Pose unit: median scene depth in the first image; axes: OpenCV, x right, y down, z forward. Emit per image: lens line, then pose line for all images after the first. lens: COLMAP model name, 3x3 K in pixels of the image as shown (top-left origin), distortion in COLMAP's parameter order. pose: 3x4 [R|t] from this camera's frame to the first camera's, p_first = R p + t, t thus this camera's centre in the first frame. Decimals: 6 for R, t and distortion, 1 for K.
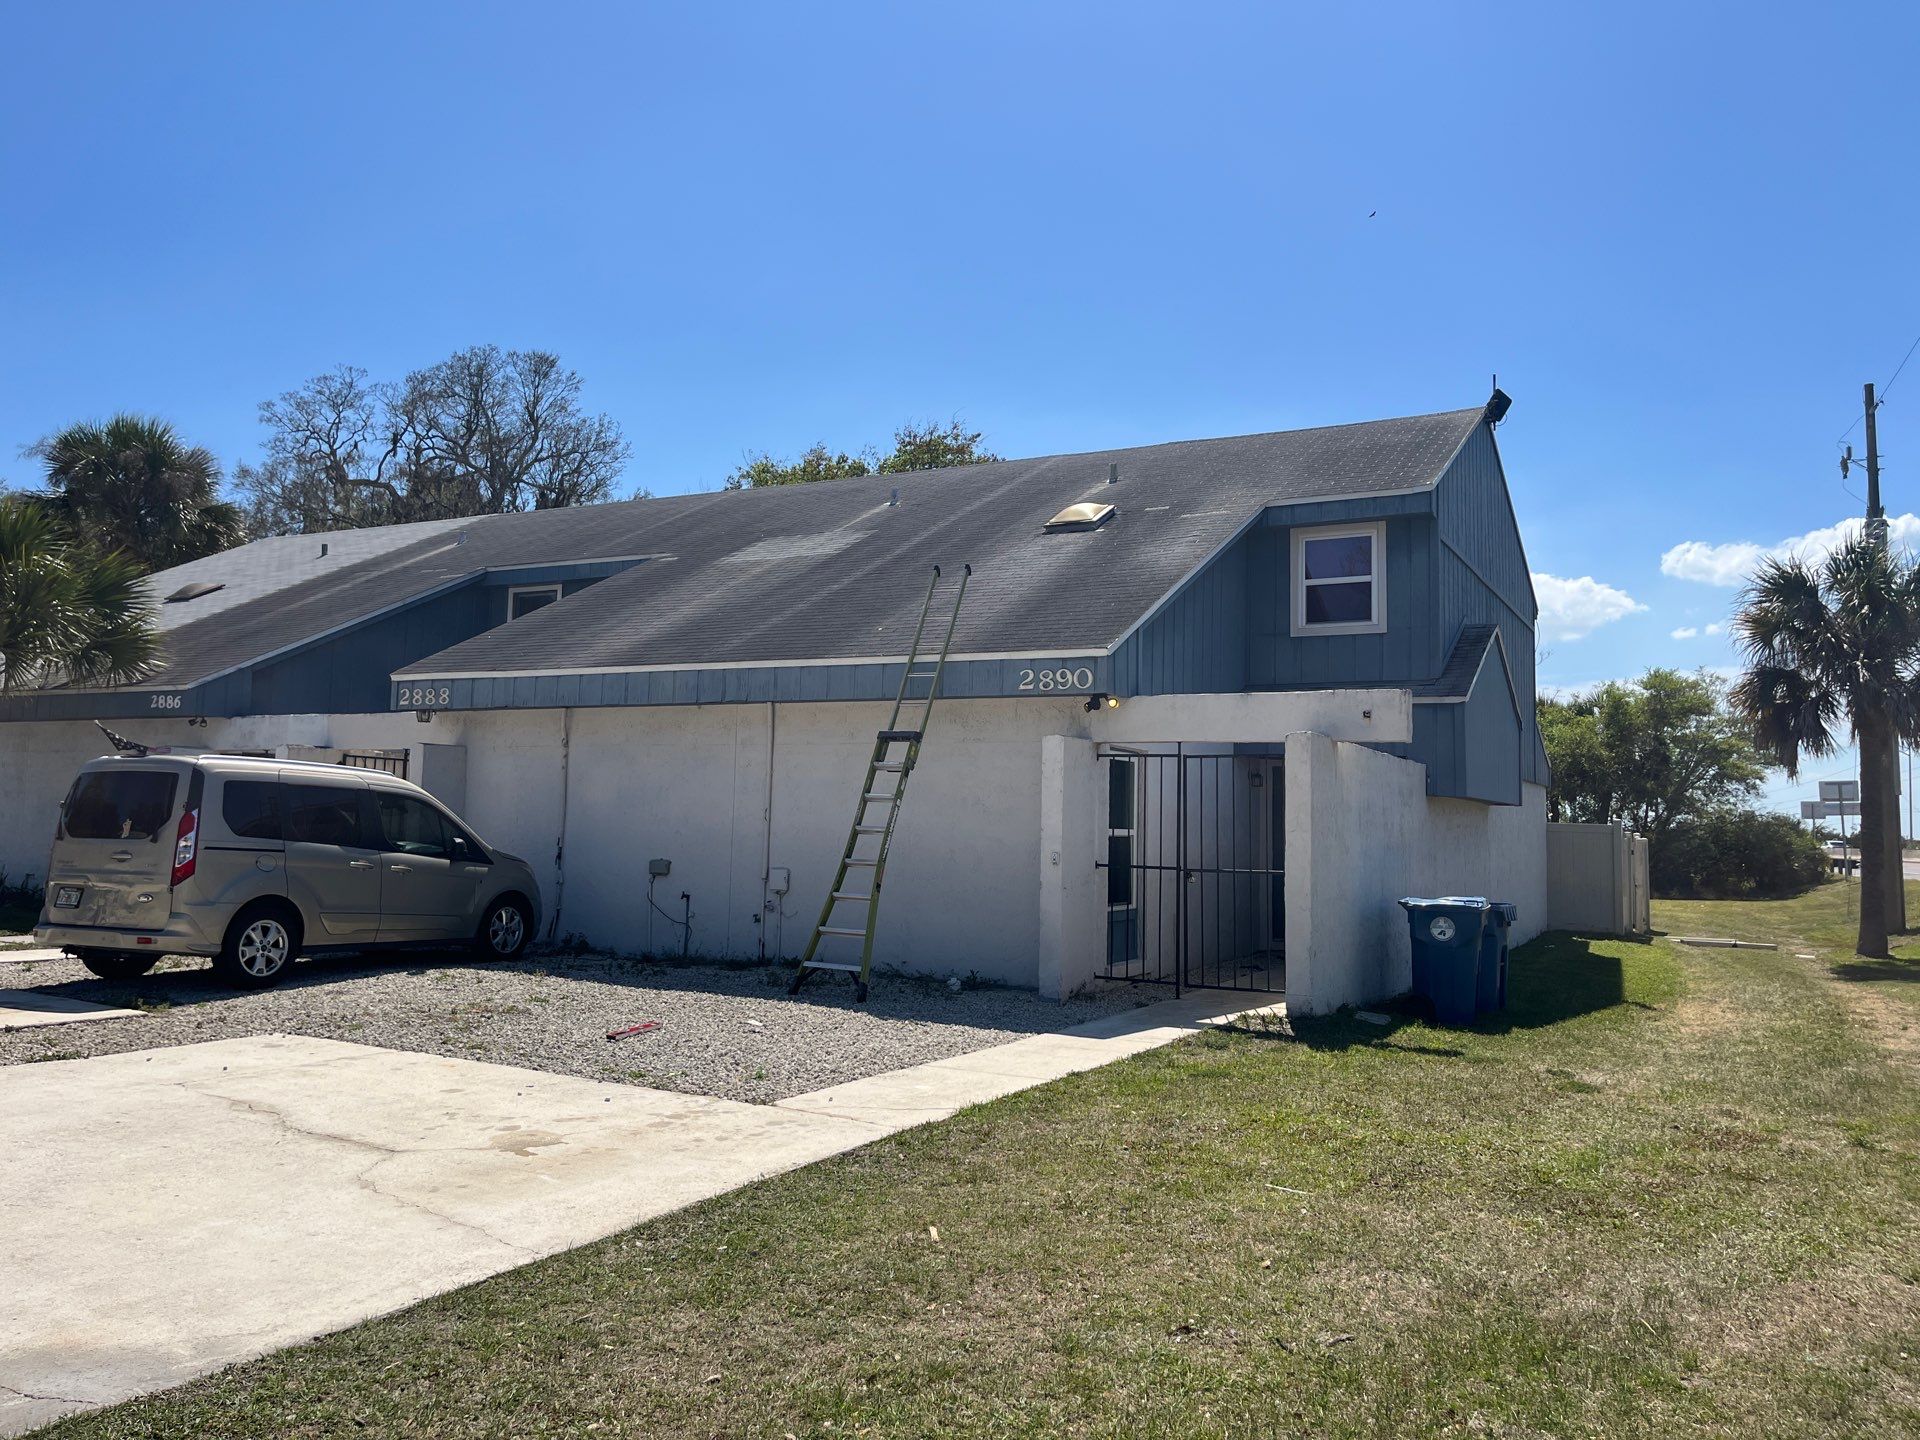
lens RADIAL K [[1362.9, 0, 986.4], [0, 1362.9, 717.5], [0, 0, 1]] dist [0.041700, -0.084121]
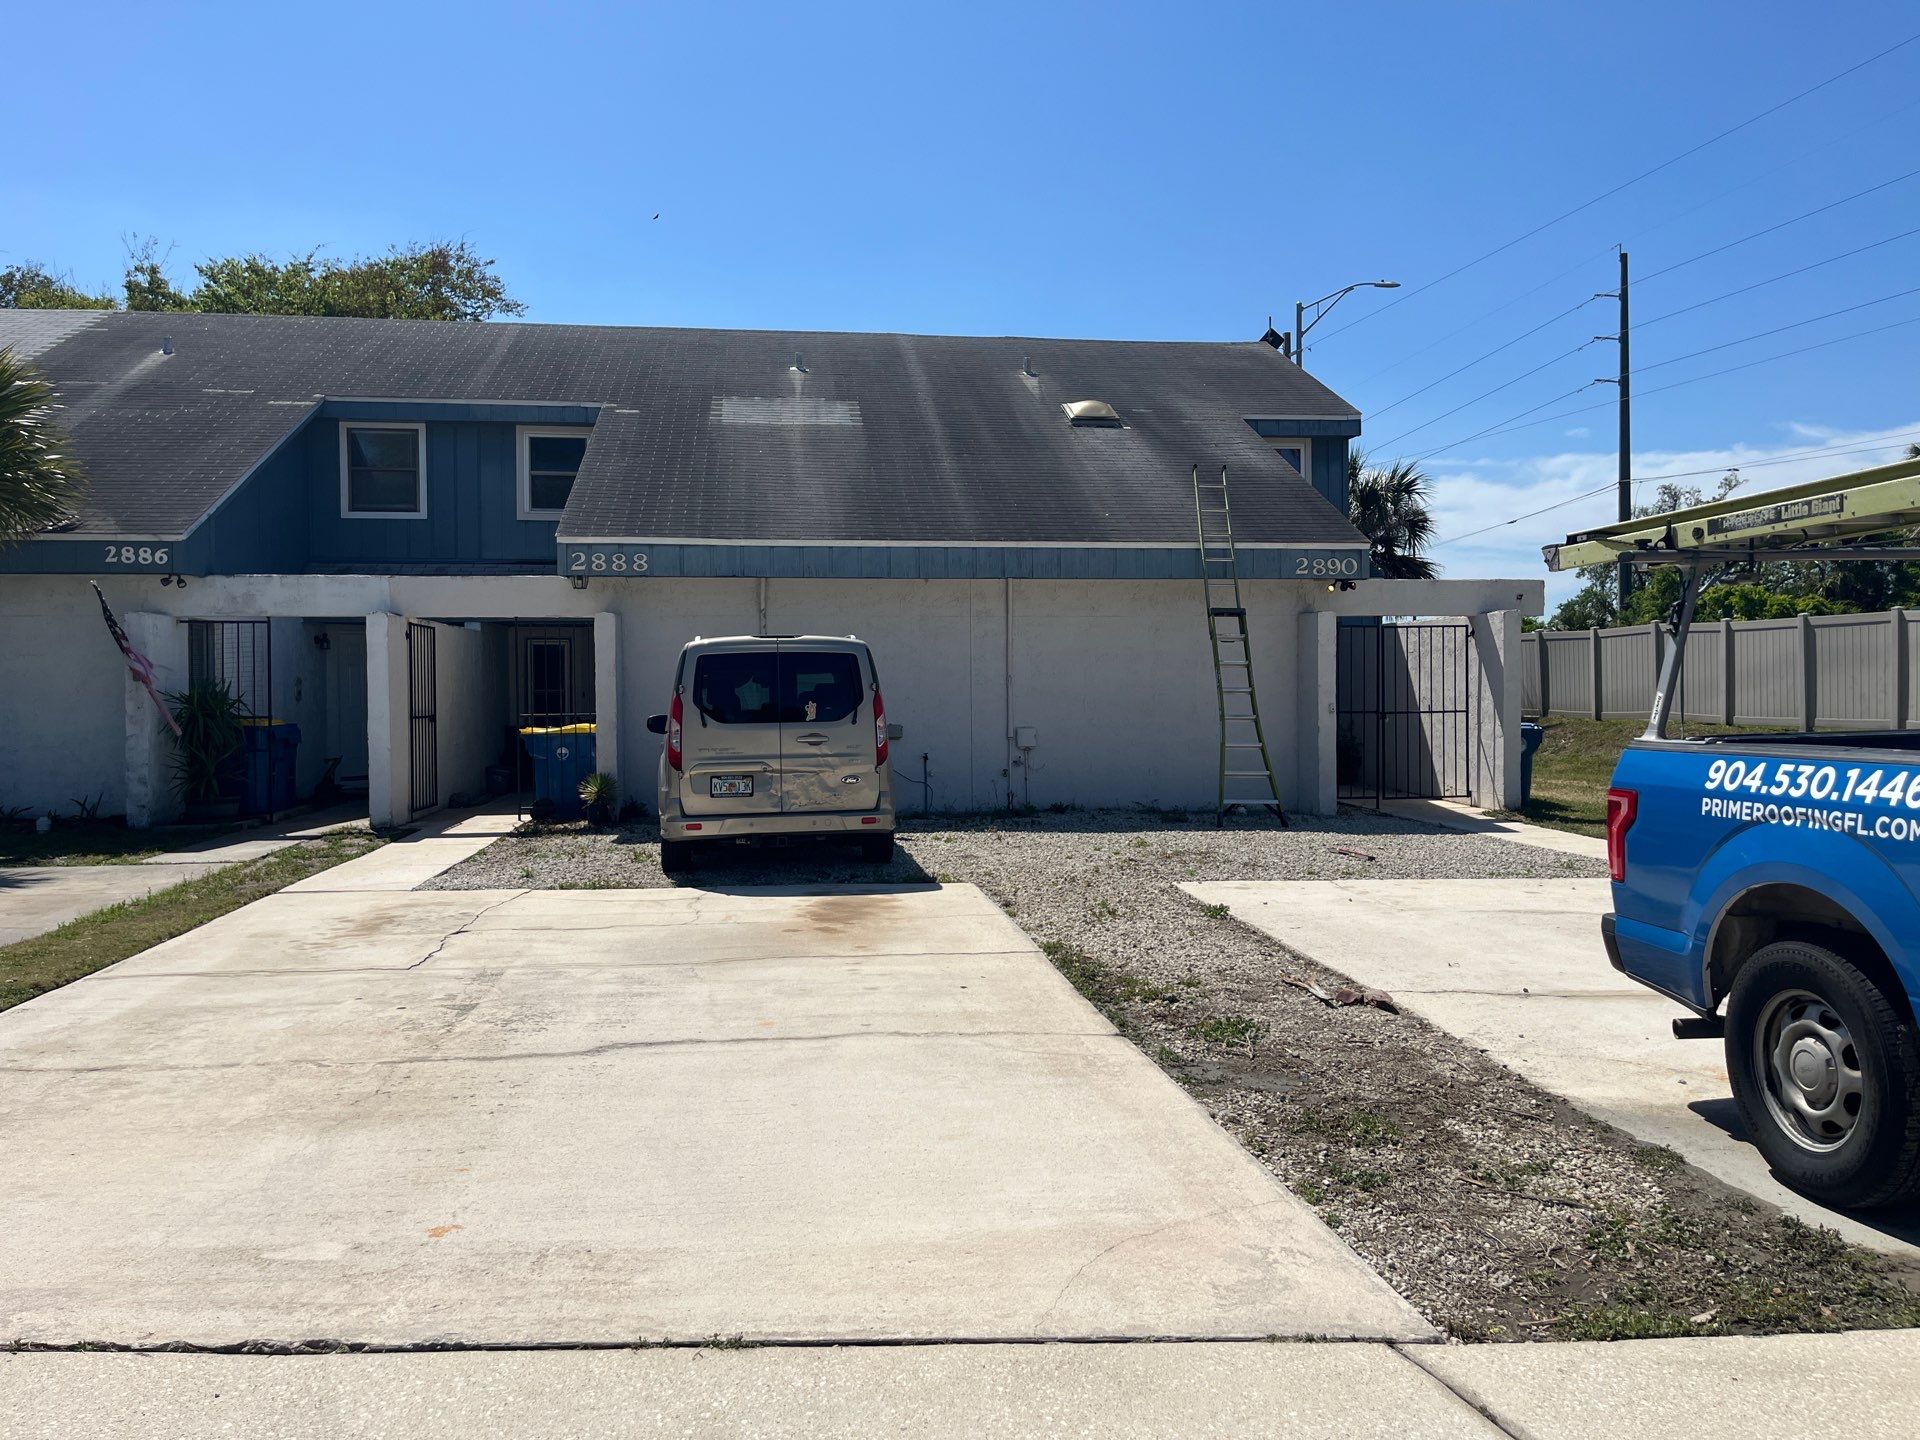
lens RADIAL K [[1395.1, 0, 875.9], [0, 1395.1, 712.1], [0, 0, 1]] dist [0.061504, -0.002083]
pose [[0.846558, -0.038222, 0.530922, -0.756509], [-0.018428, 0.994716, 0.100995, -0.013389], [-0.531977, -0.095282, 0.841381, 0.090734]]
